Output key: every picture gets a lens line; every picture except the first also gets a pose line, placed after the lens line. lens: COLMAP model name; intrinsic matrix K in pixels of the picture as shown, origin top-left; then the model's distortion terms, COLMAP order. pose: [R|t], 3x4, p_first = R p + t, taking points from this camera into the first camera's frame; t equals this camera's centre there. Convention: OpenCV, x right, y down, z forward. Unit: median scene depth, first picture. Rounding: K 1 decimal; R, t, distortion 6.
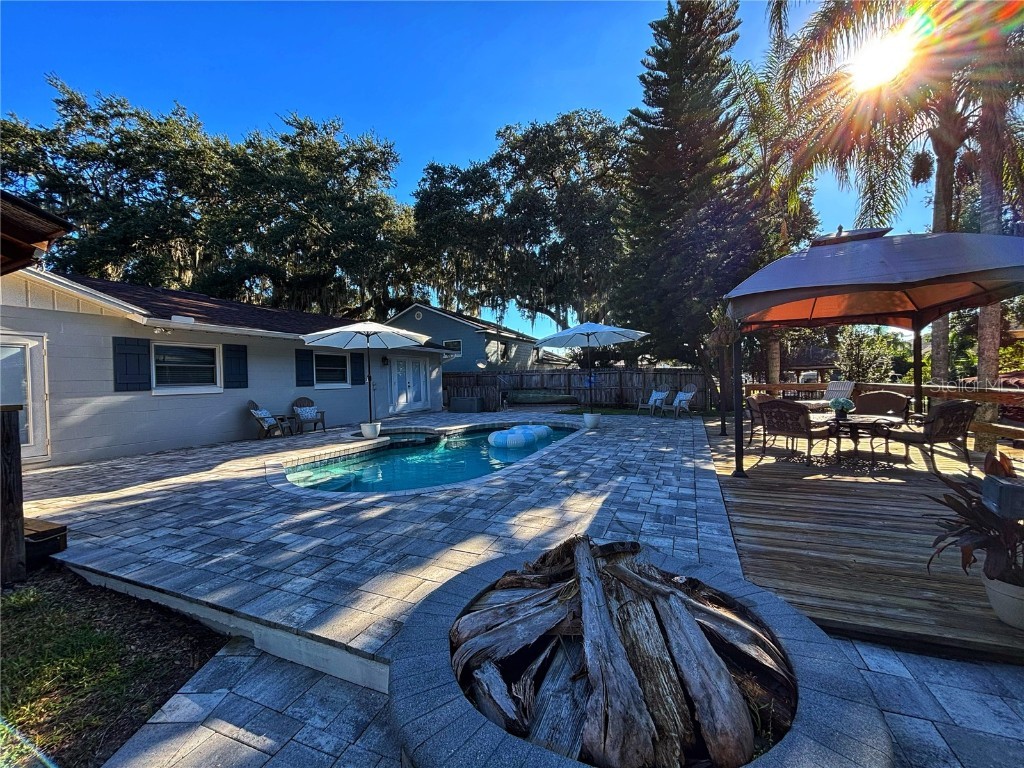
lens RADIAL K [[414.4, 0, 512.0], [0, 414.4, 384.0], [0, 0, 1]] dist [0.000166, -0.000017]
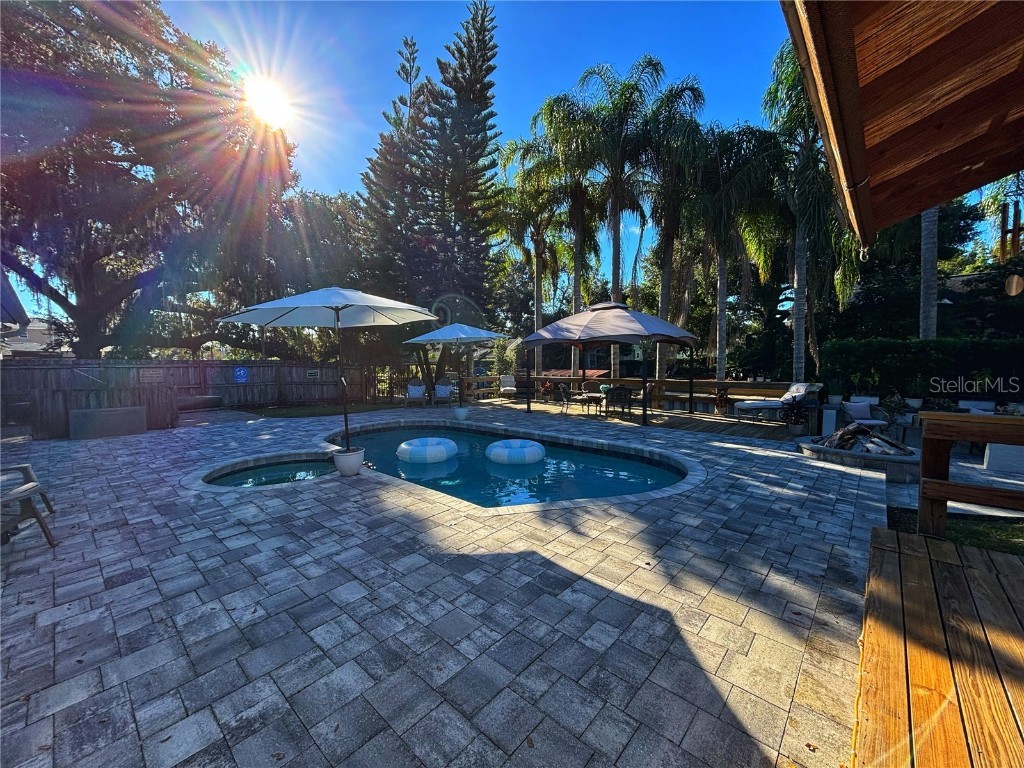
lens RADIAL K [[414.4, 0, 512.0], [0, 414.4, 384.0], [0, 0, 1]] dist [0.000166, -0.000017]
pose [[0.328049, -0.023645, 0.944365, -1.158467], [0.003429, 0.999710, 0.023840, -0.026090], [-0.944654, -0.004583, 0.328035, 0.741937]]
